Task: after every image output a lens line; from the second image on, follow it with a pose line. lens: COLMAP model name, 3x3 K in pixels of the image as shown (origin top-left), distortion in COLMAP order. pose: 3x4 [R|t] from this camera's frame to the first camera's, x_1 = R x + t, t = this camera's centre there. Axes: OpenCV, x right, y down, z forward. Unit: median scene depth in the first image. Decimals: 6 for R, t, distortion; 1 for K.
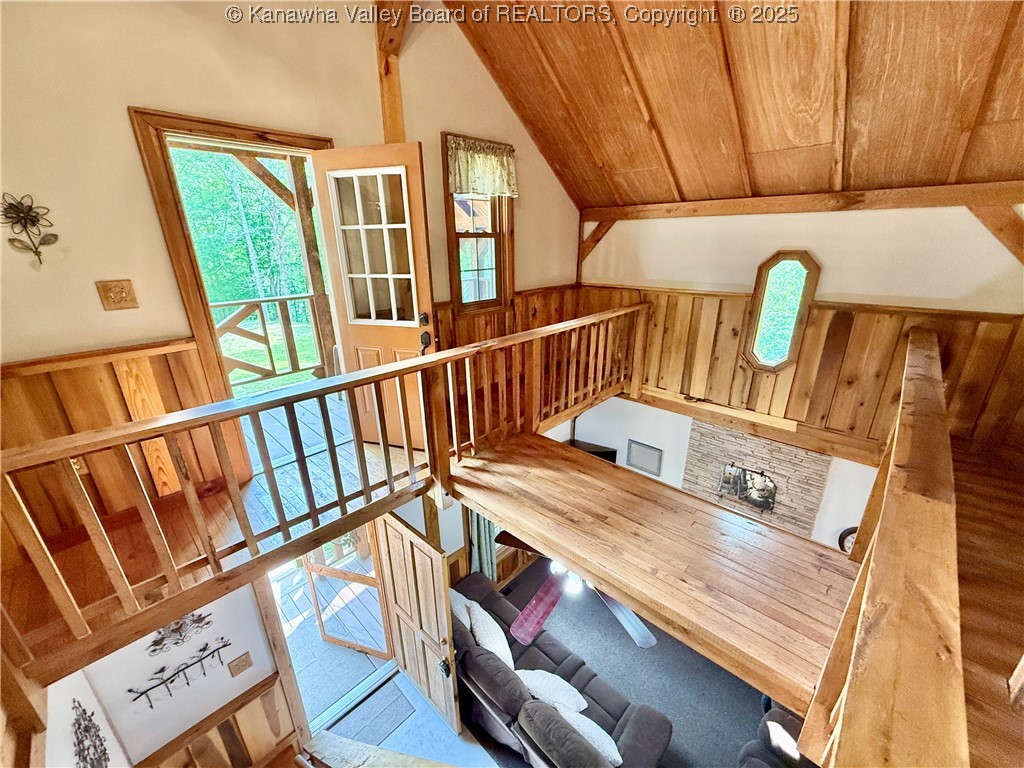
lens RADIAL K [[408.0, 0, 510.9], [0, 408.0, 385.1], [0, 0, 1]] dist [-0.001431, 0.000184]
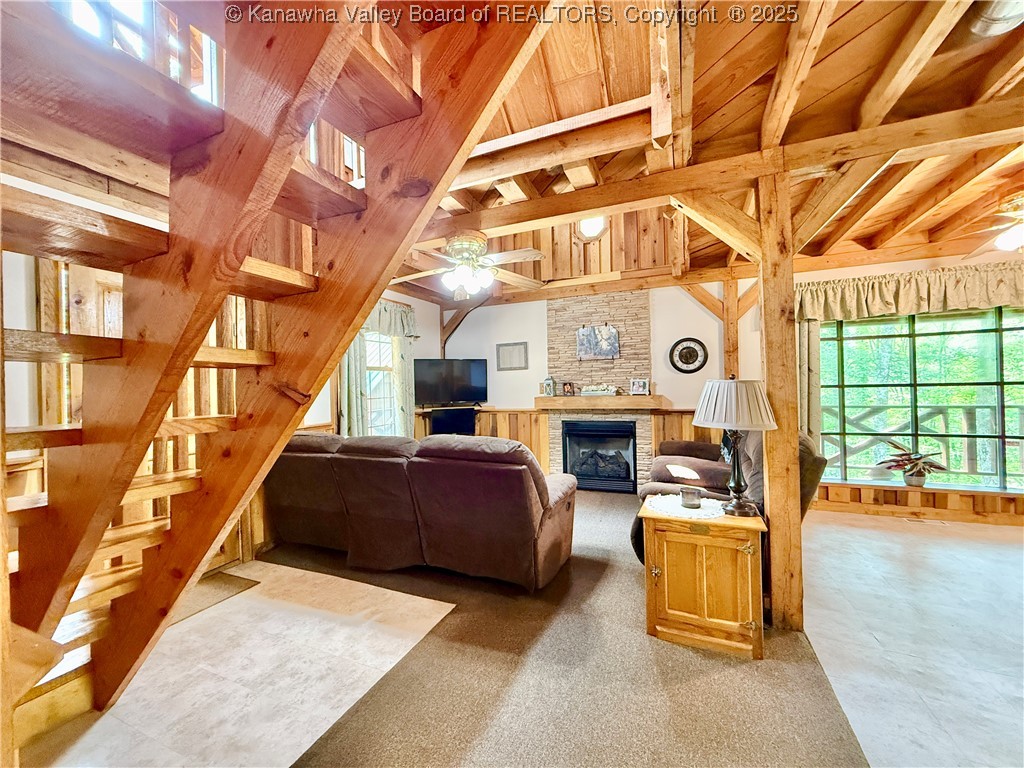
lens RADIAL K [[408.0, 0, 510.9], [0, 408.0, 385.1], [0, 0, 1]] dist [-0.001431, 0.000184]
pose [[0.935414, -0.008237, 0.353458, -0.078894], [0.129584, 0.938146, -0.321078, 0.813312], [-0.328950, 0.346143, 0.878622, 0.110751]]
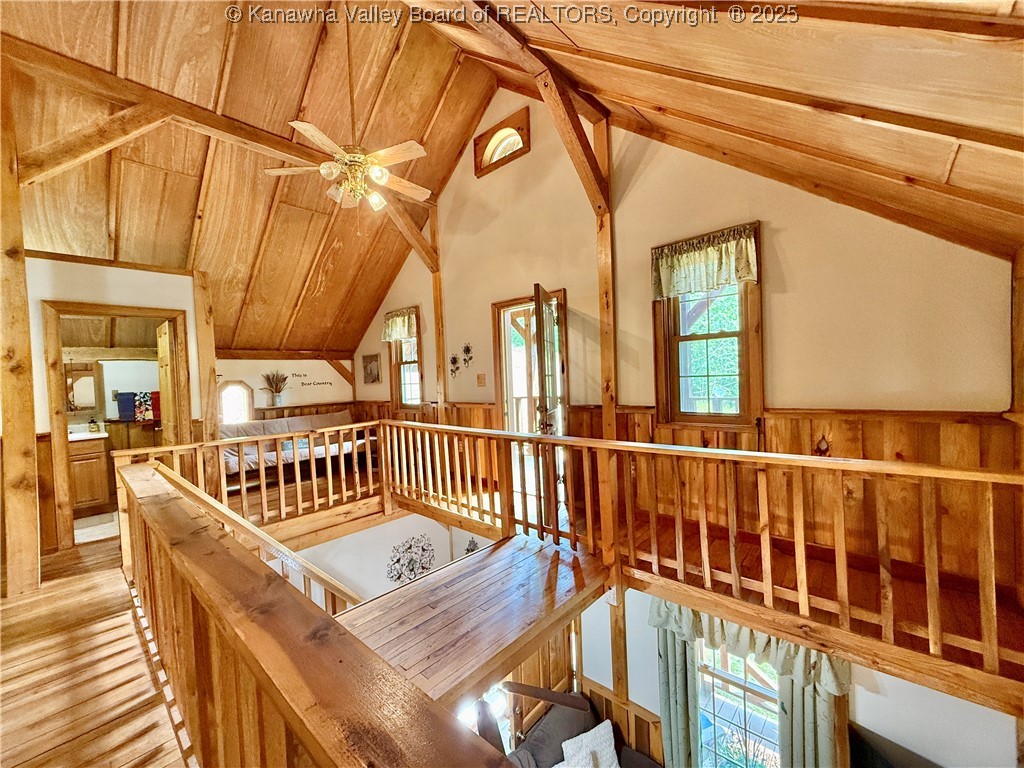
lens RADIAL K [[409.2, 0, 511.9], [0, 409.2, 384.9], [0, 0, 1]] dist [0.000177, 0.000204]
pose [[0.024612, 0.031182, -0.999211, 0.793465], [-0.301253, 0.953283, 0.022328, -0.176168], [0.953227, 0.300466, 0.032855, 0.645222]]
